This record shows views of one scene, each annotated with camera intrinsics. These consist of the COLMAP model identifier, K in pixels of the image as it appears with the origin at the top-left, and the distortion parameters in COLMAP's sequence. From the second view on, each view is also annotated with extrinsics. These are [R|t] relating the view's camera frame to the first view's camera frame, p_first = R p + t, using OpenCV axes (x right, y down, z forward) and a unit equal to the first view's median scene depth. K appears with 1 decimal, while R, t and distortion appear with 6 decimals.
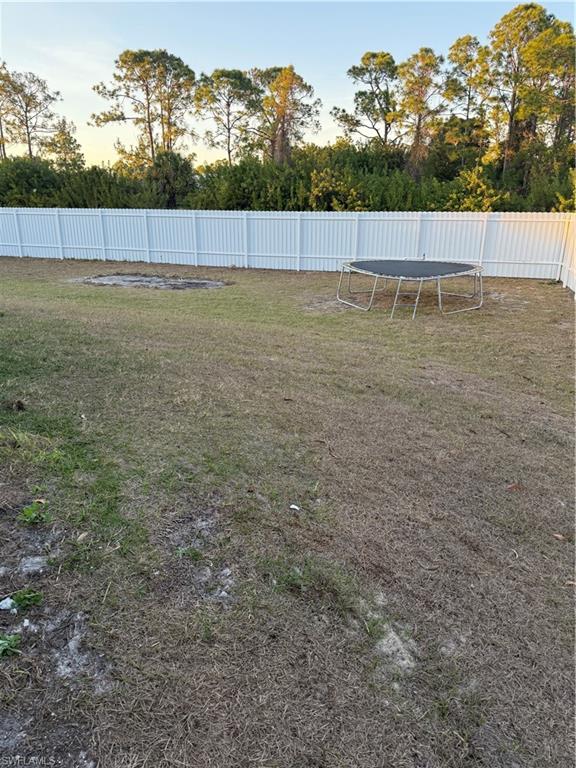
lens RADIAL K [[547.3, 0, 284.1], [0, 547.3, 391.5], [0, 0, 1]] dist [0.014365, -0.001291]
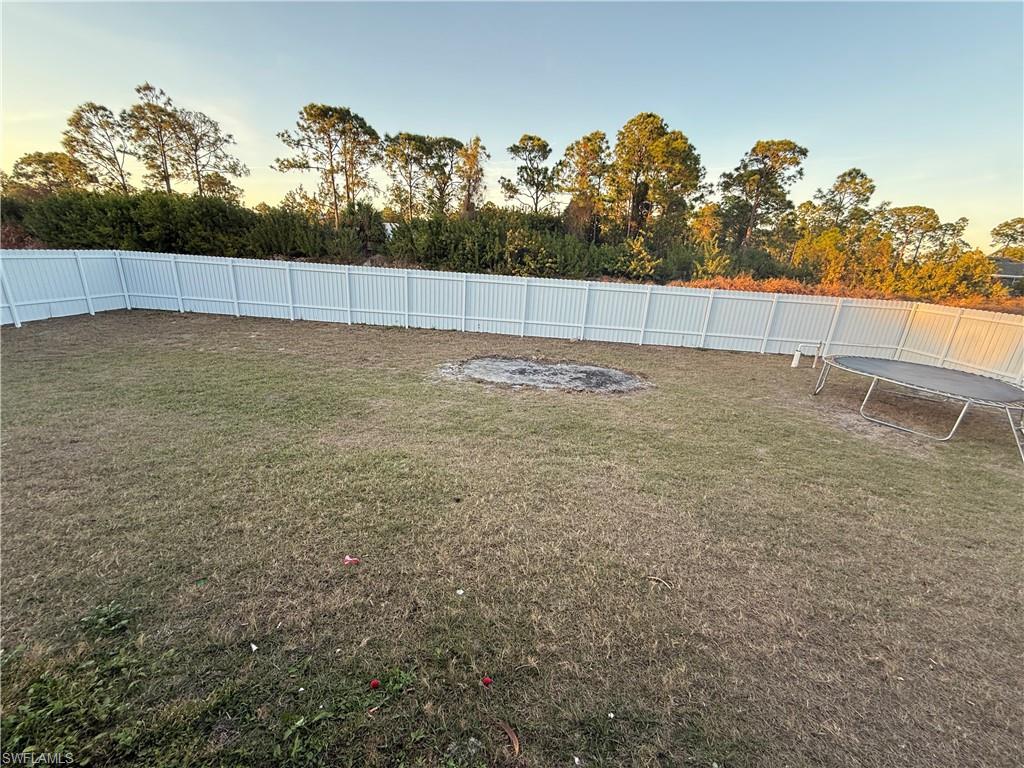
lens RADIAL K [[411.9, 0, 509.0], [0, 411.9, 386.2], [0, 0, 1]] dist [0.001050, -0.000093]
pose [[0.965175, -0.028291, 0.260069, -0.139100], [0.030654, 0.999517, -0.005033, -0.055808], [-0.259801, 0.012830, 0.965577, 0.133750]]
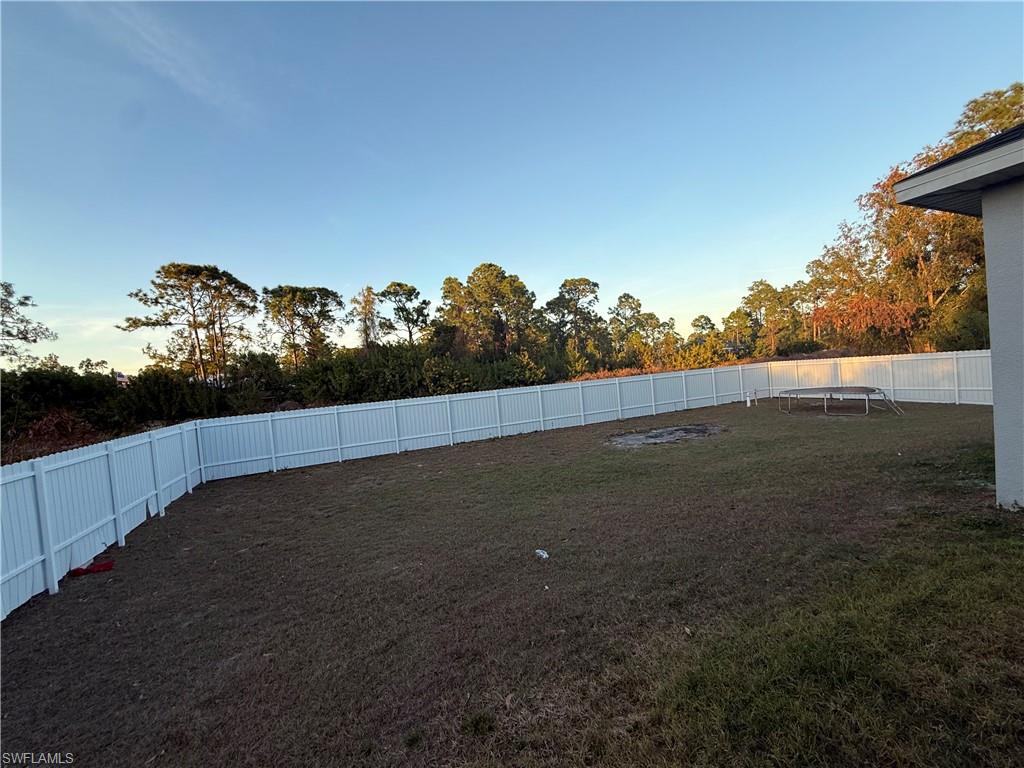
lens RADIAL K [[411.9, 0, 510.0], [0, 411.9, 386.3], [0, 0, 1]] dist [0.001050, -0.000093]
pose [[0.752915, -0.091127, 0.651778, -0.330574], [0.295280, 0.931863, -0.210812, -0.065648], [-0.588157, 0.351181, 0.728522, 0.161179]]
